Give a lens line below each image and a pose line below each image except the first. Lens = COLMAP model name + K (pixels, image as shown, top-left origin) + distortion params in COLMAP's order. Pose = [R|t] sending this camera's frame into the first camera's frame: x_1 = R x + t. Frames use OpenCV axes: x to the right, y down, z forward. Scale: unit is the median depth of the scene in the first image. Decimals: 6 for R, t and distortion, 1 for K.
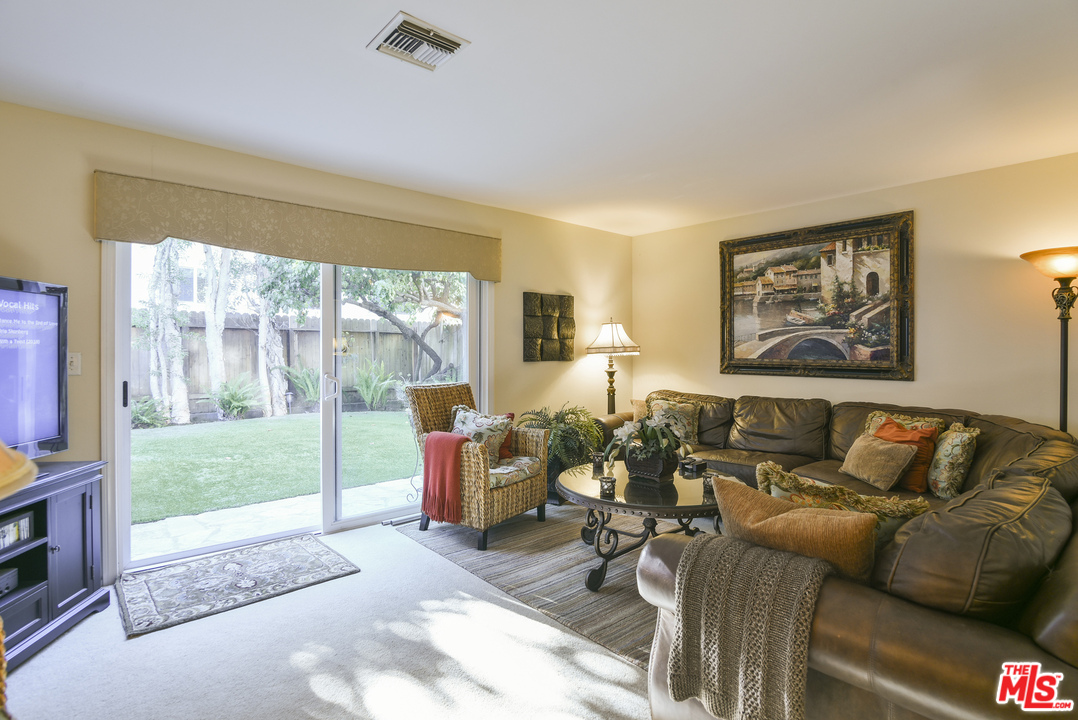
lens RADIAL K [[542.4, 0, 543.8], [0, 542.4, 347.5], [0, 0, 1]] dist [-0.014906, 0.001068]
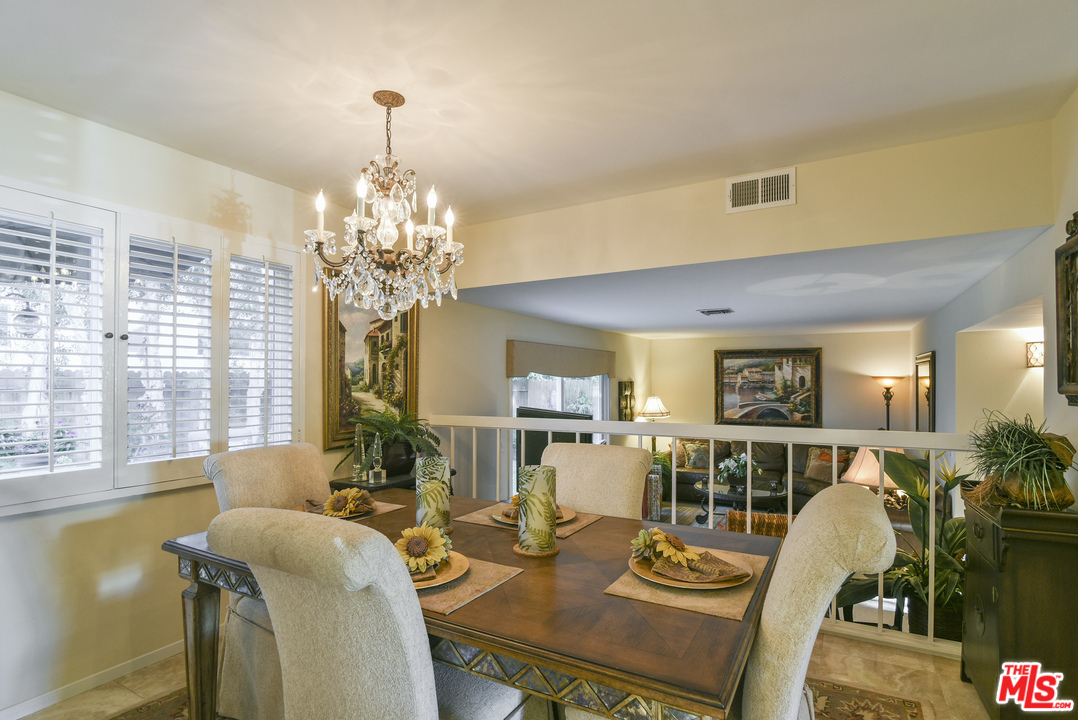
lens RADIAL K [[536.2, 0, 542.5], [0, 536.2, 373.2], [0, 0, 1]] dist [-0.017634, 0.000095]
pose [[0.940176, -0.001388, 0.340687, -0.887336], [0.002242, 0.999995, -0.002113, -0.137288], [-0.340682, 0.002750, 0.940175, -0.482768]]
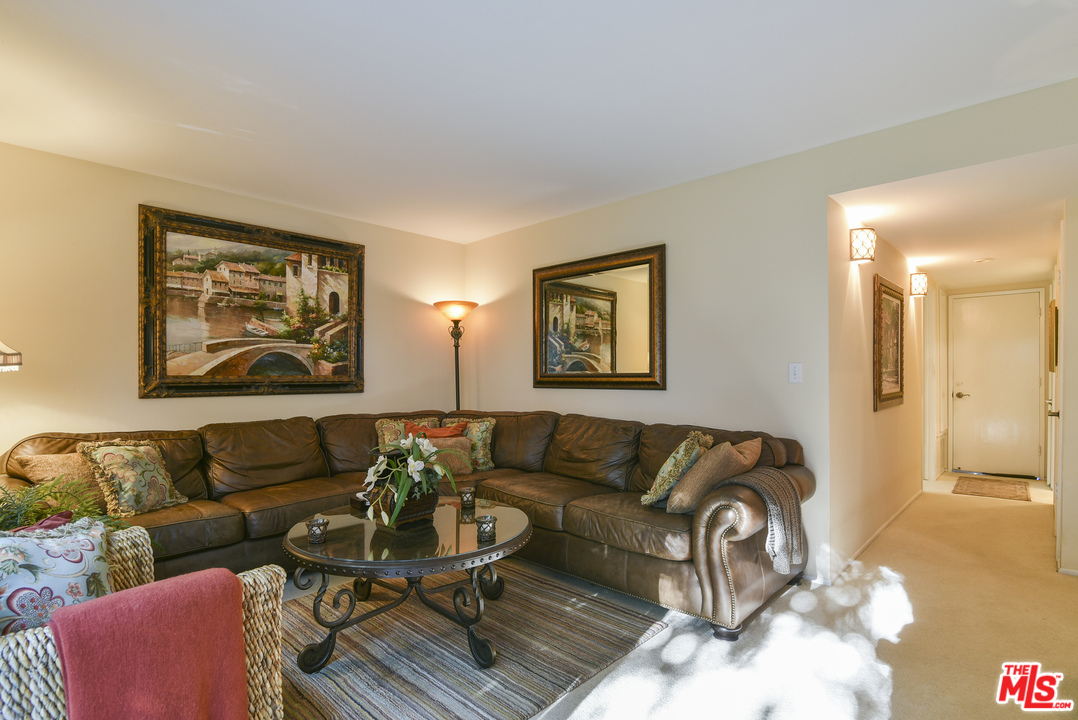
lens RADIAL K [[536.2, 0, 542.5], [0, 536.2, 373.2], [0, 0, 1]] dist [-0.017634, 0.000095]
pose [[-0.093221, 0.000563, 0.995645, -0.439669], [-0.002163, 0.999997, -0.000768, 0.018284], [-0.995643, -0.002225, -0.093219, 0.640365]]
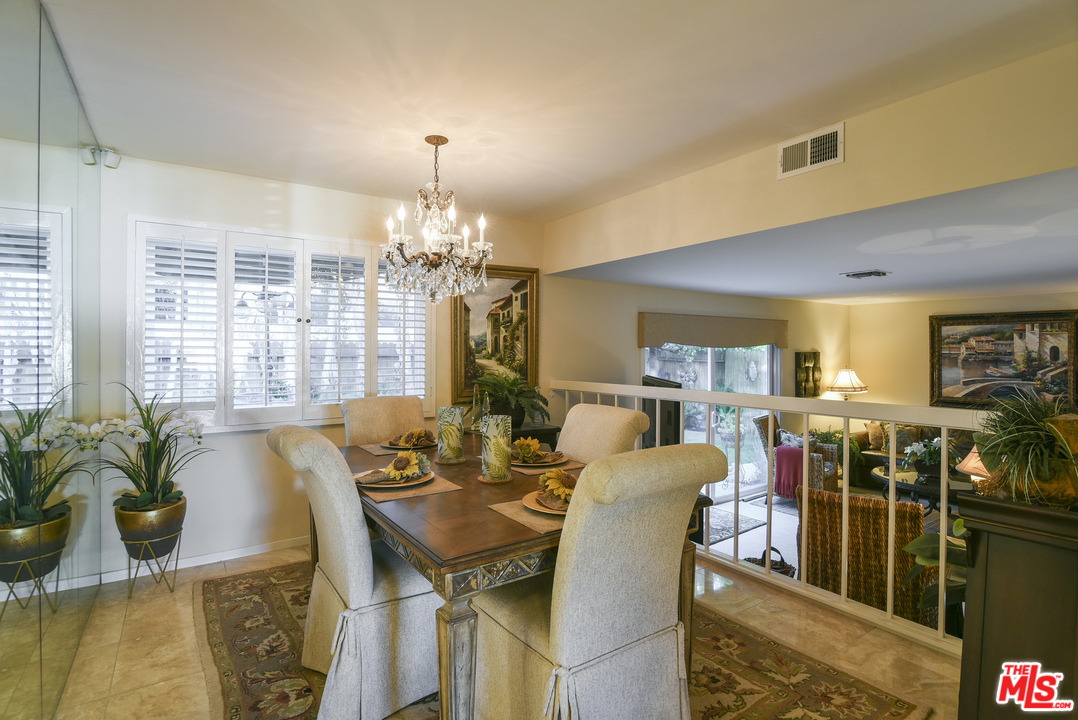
lens RADIAL K [[542.4, 0, 543.8], [0, 542.4, 347.5], [0, 0, 1]] dist [-0.014906, 0.001068]
pose [[0.994475, -0.003573, -0.104916, -0.638456], [0.003934, 0.999987, 0.003239, -0.135867], [0.104903, -0.003634, 0.994476, -0.634536]]
